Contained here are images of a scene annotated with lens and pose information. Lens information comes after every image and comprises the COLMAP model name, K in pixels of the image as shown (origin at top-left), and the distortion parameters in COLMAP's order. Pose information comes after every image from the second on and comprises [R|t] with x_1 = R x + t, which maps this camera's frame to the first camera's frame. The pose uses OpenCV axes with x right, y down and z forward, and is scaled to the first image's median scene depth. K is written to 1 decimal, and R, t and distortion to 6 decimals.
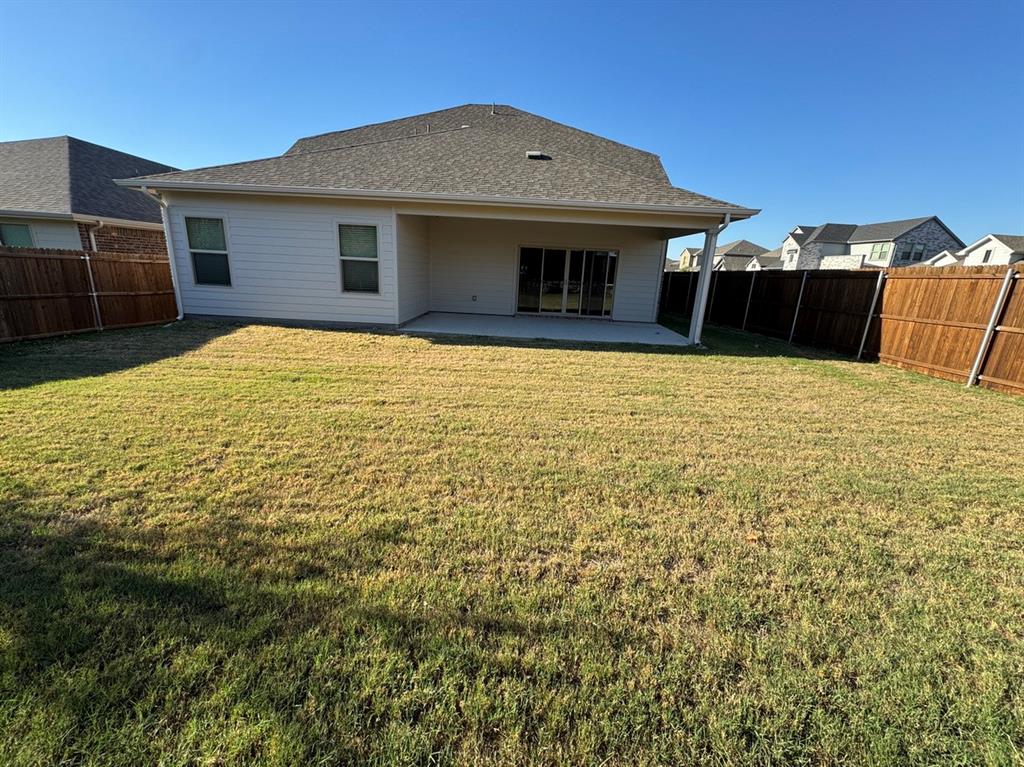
lens RADIAL K [[407.5, 0, 509.6], [0, 407.5, 382.5], [0, 0, 1]] dist [0.000253, 0.000065]
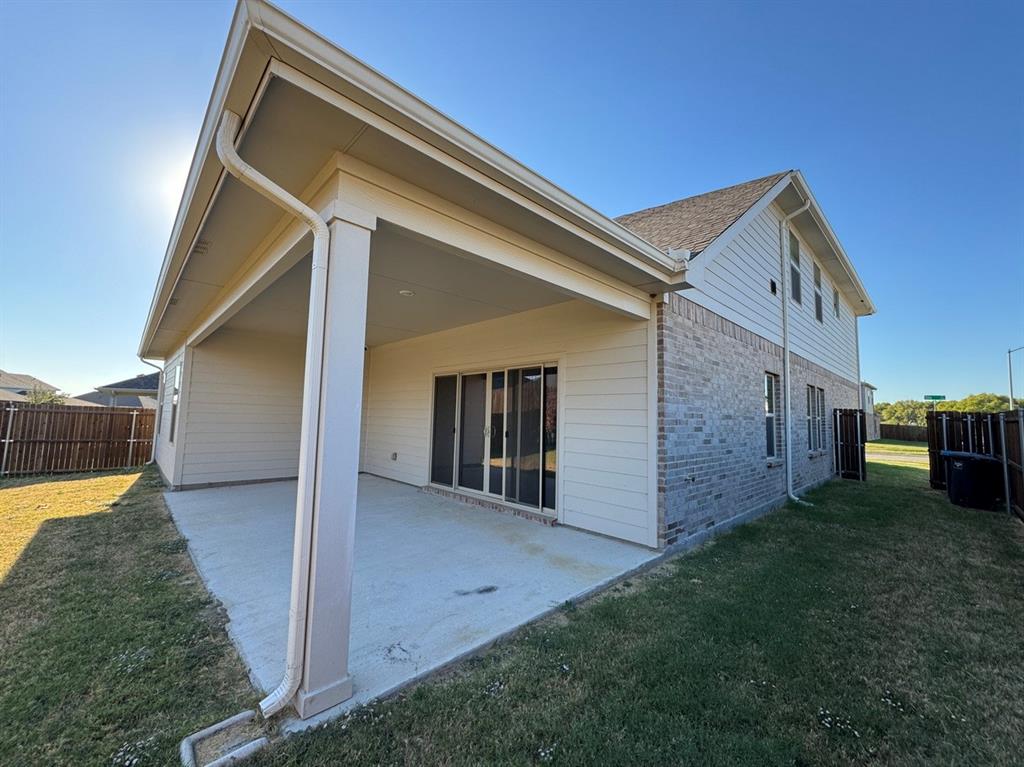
lens RADIAL K [[407.5, 0, 509.6], [0, 407.5, 382.5], [0, 0, 1]] dist [0.000253, 0.000065]
pose [[0.706723, -0.091797, -0.701510, 0.685643], [-0.177916, 0.936623, -0.301801, -0.202435], [0.684755, 0.338099, 0.645600, 0.874198]]
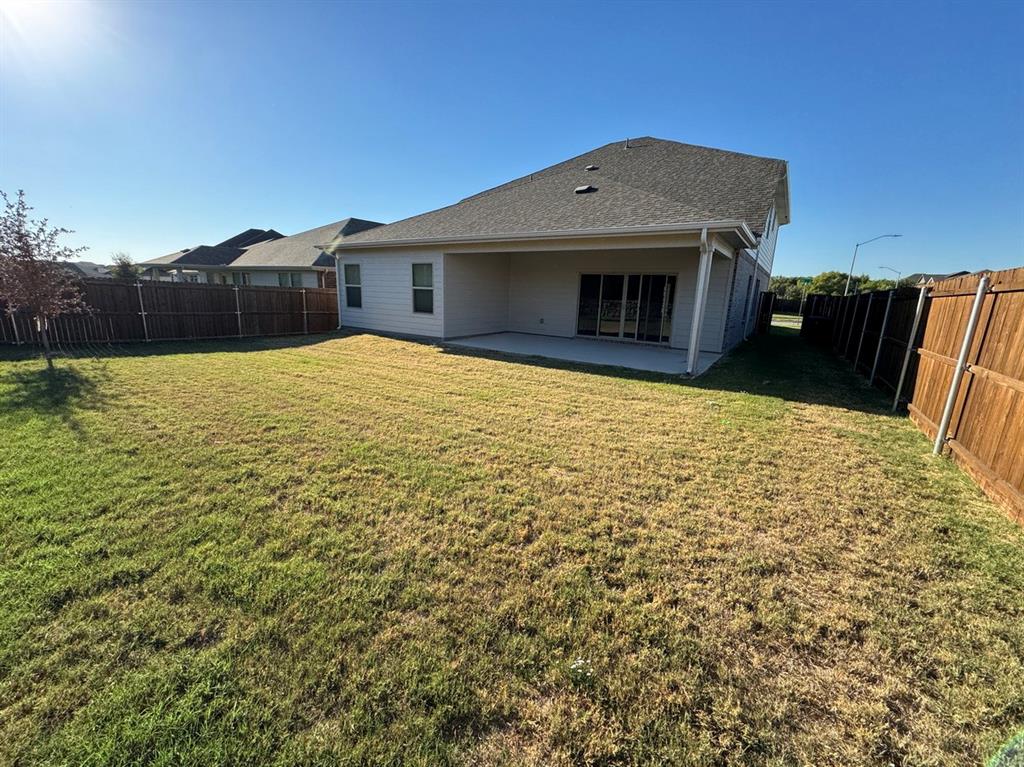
lens RADIAL K [[407.5, 0, 509.6], [0, 407.5, 382.5], [0, 0, 1]] dist [0.000253, 0.000065]
pose [[0.838870, 0.100213, -0.535028, 0.596407], [-0.136596, 0.990211, -0.028699, 0.004307], [0.526915, 0.097158, 0.844347, 0.044082]]
